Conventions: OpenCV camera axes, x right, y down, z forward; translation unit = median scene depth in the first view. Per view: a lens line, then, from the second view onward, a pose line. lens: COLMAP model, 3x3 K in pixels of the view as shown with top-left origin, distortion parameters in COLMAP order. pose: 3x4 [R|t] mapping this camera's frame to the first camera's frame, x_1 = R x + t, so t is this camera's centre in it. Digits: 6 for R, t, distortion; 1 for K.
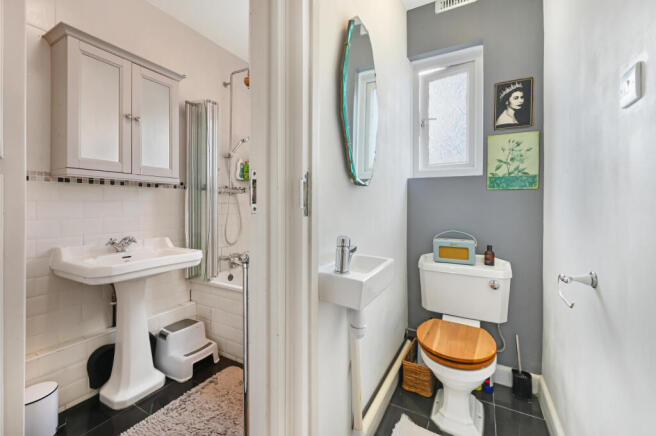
lens RADIAL K [[272.5, 0, 319.6], [0, 272.5, 208.3], [0, 0, 1]] dist [0.000550, 0.000282]
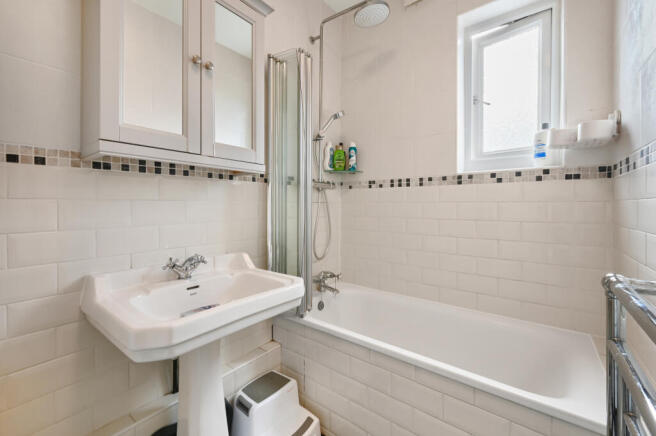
lens RADIAL K [[272.5, 0, 319.6], [0, 272.5, 208.3], [0, 0, 1]] dist [0.000550, 0.000282]
pose [[0.988399, 0.000330, -0.151883, -0.288584], [-0.000094, 0.999999, 0.001563, -0.006232], [0.151883, -0.001530, 0.988397, 0.376974]]
